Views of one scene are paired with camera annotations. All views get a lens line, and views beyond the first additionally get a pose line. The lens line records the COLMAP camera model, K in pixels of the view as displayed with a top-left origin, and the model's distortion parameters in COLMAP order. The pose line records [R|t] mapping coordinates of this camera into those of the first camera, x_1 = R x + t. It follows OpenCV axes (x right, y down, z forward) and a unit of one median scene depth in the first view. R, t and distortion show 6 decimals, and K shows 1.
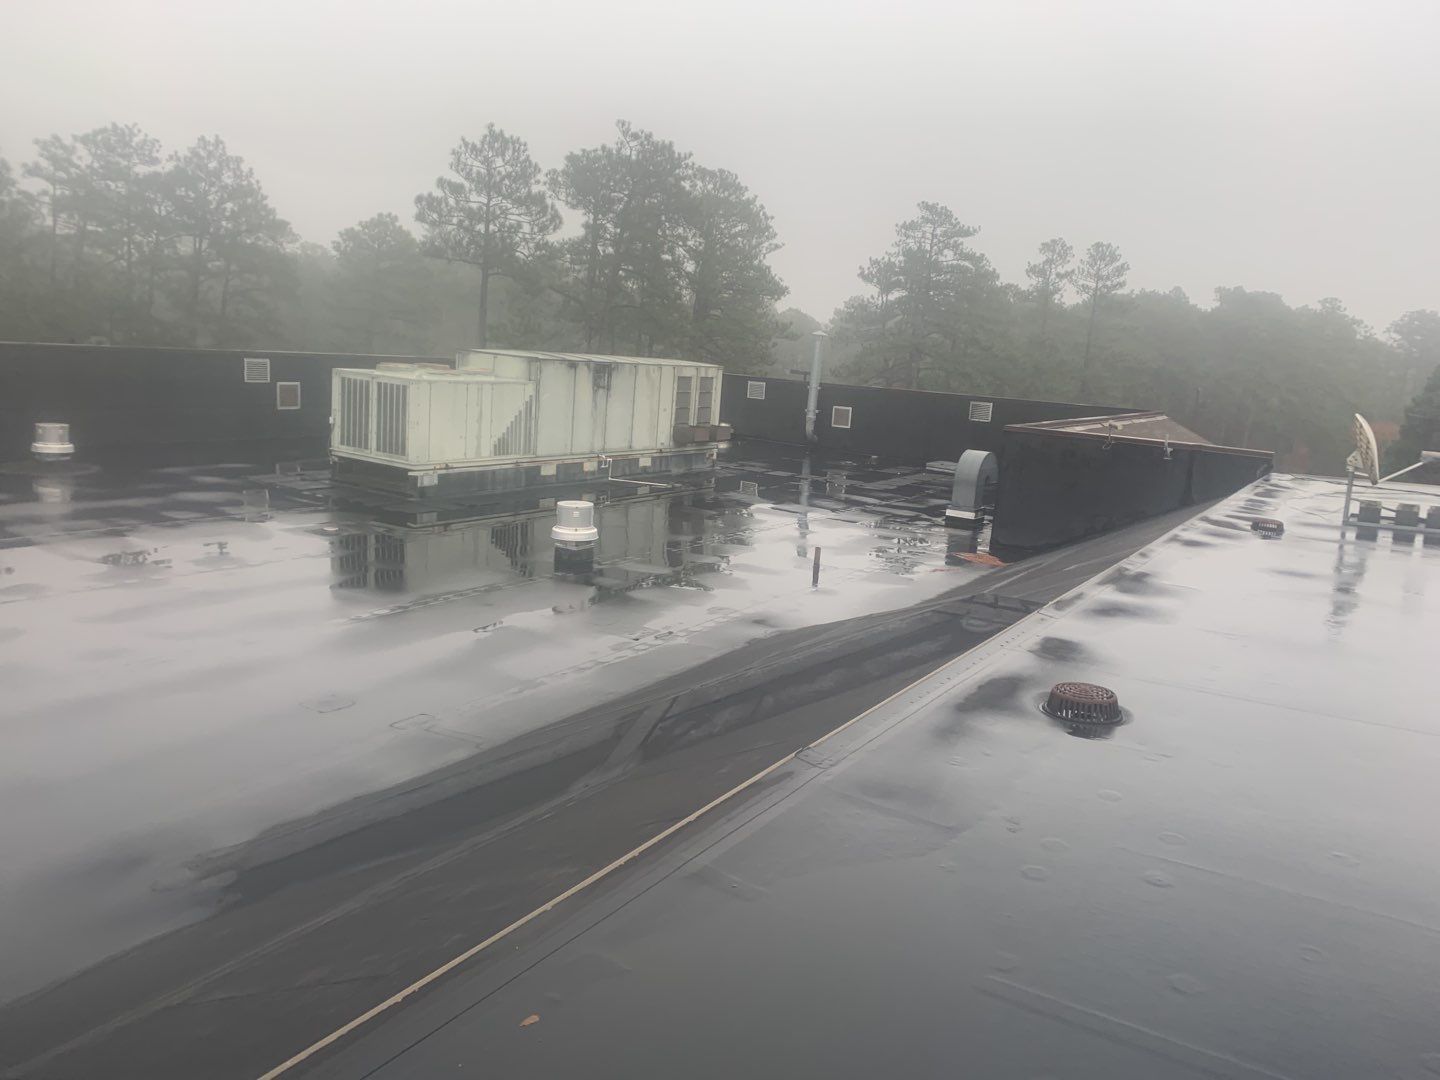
lens RADIAL K [[1098.3, 0, 725.0], [0, 1098.3, 551.7], [0, 0, 1]] dist [0.038925, -0.037008]
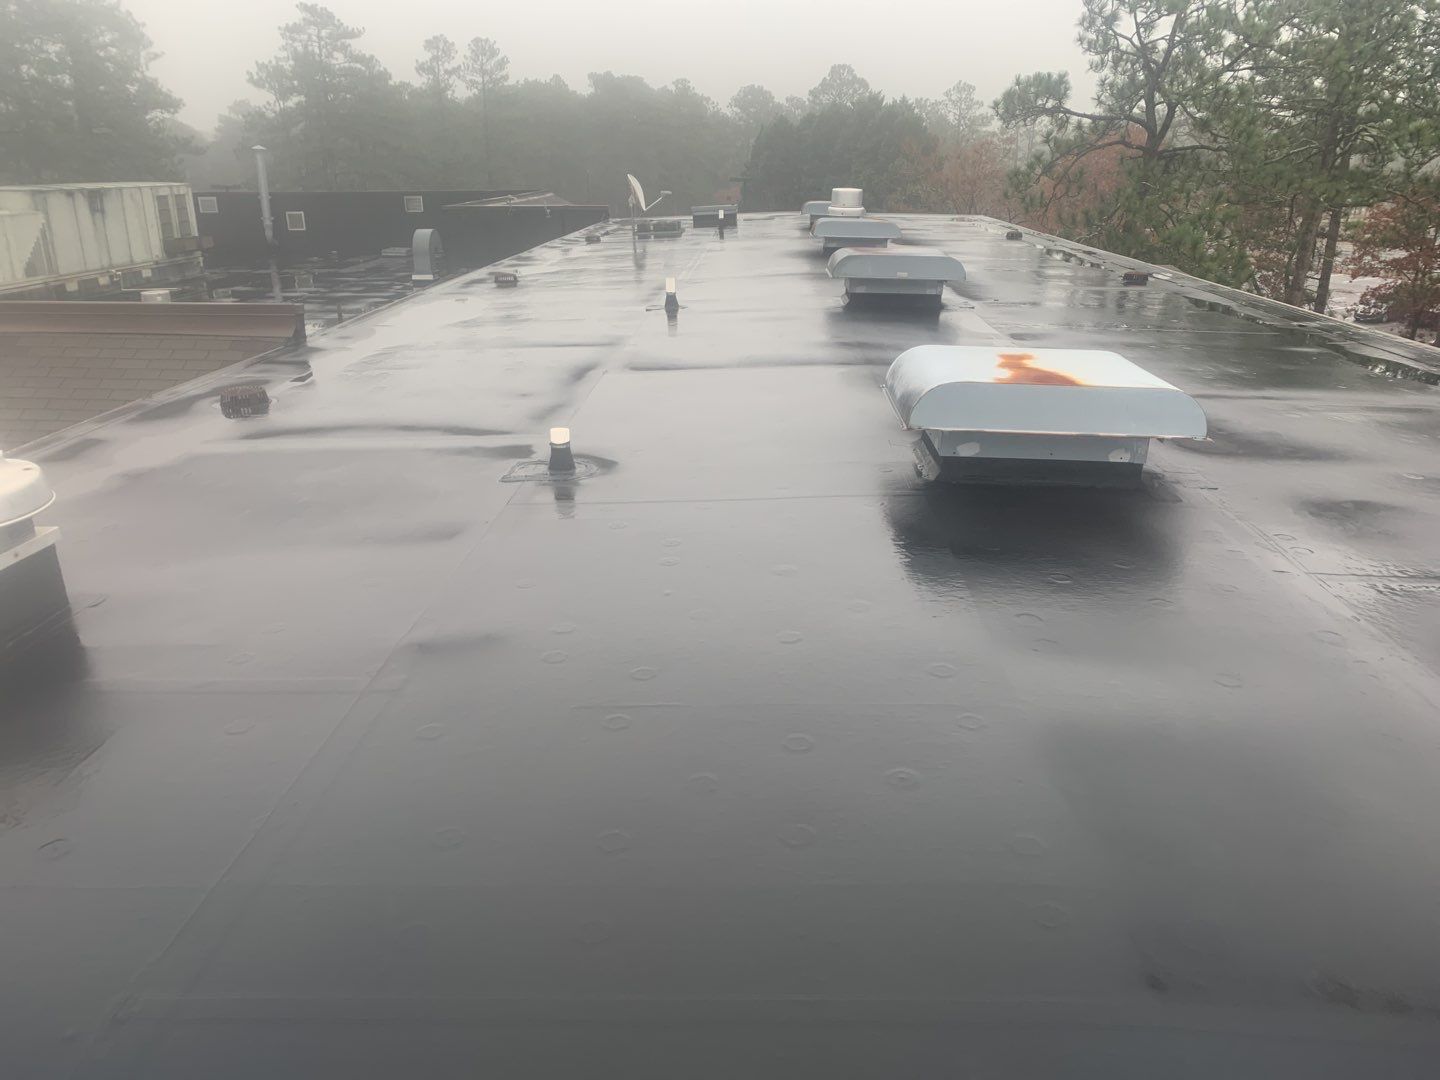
lens RADIAL K [[1098.2, 0, 700.8], [0, 1098.2, 539.7], [0, 0, 1]] dist [0.029642, -0.021854]
pose [[0.878460, -0.231452, 0.418017, -0.091250], [0.161651, 0.967222, 0.195833, 0.047731], [-0.449641, -0.104459, 0.887080, -0.287689]]
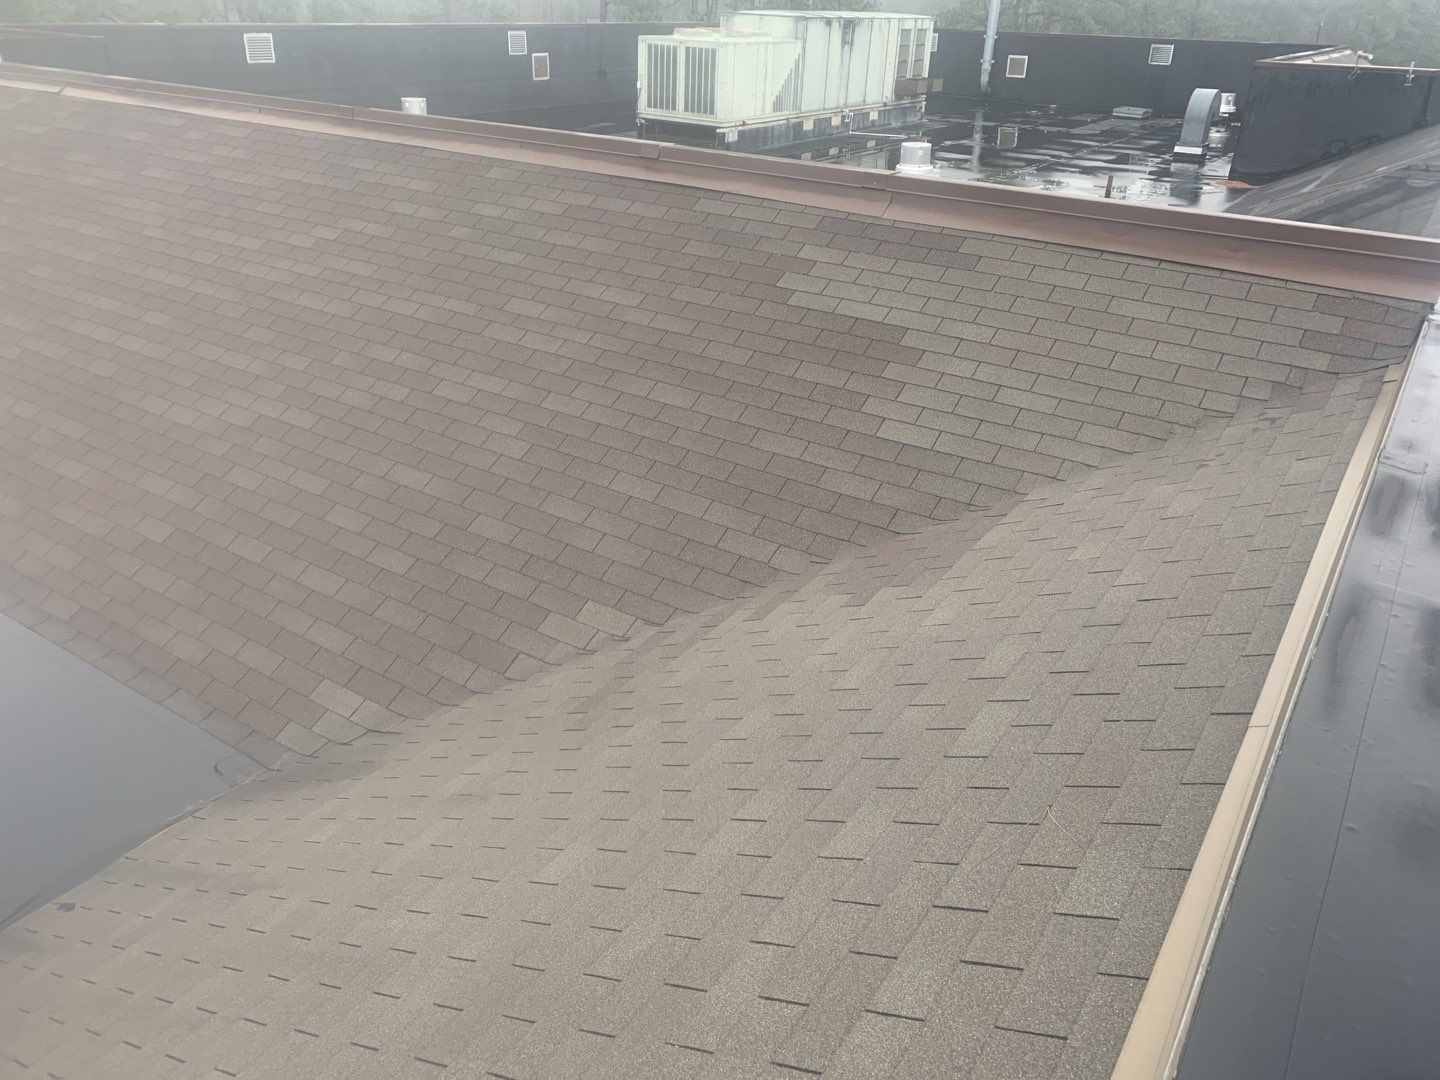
lens RADIAL K [[1098.3, 0, 717.9], [0, 1098.3, 530.8], [0, 0, 1]] dist [0.038925, -0.037008]
pose [[0.998647, -0.024248, -0.046005, -0.151450], [0.035376, 0.965181, 0.259182, 0.021662], [0.038118, -0.260458, 0.964732, -0.144370]]
